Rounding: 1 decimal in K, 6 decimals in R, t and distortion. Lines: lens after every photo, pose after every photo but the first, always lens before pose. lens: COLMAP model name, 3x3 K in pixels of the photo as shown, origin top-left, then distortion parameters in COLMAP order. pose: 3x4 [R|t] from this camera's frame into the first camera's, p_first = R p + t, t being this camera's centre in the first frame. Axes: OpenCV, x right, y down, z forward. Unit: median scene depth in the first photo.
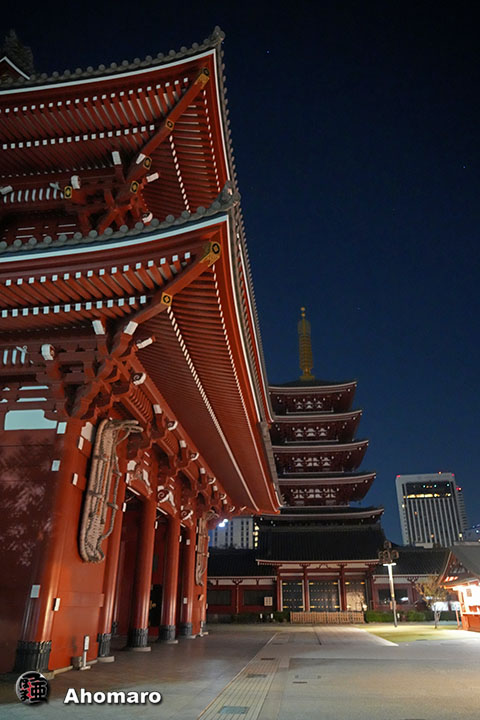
lens RADIAL K [[500.7, 0, 251.2], [0, 500.7, 356.7], [0, 0, 1]] dist [-0.036571, 0.050038]
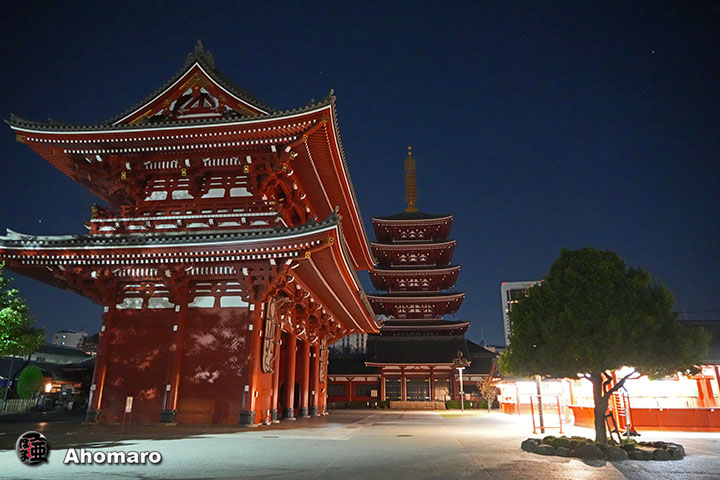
lens RADIAL K [[487.4, 0, 362.8], [0, 487.4, 227.7], [0, 0, 1]] dist [-0.002357, -0.000963]
pose [[0.999942, 0.003371, -0.010203, 0.016257], [-0.002023, 0.991593, 0.129383, -0.100800], [0.010554, -0.129355, 0.991542, -0.204037]]
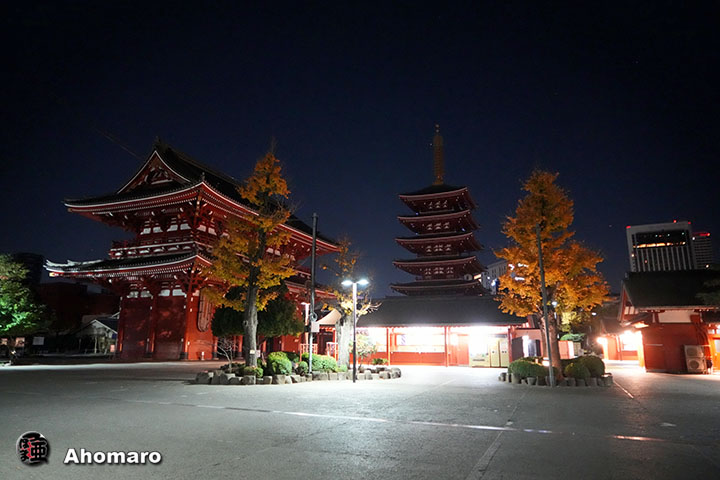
lens RADIAL K [[487.4, 0, 362.8], [0, 487.4, 227.7], [0, 0, 1]] dist [-0.002357, -0.000963]
pose [[0.956445, -0.060311, -0.285616, 0.439648], [0.123665, 0.970002, 0.209293, -0.214067], [0.264425, -0.235498, 0.935211, -0.422940]]
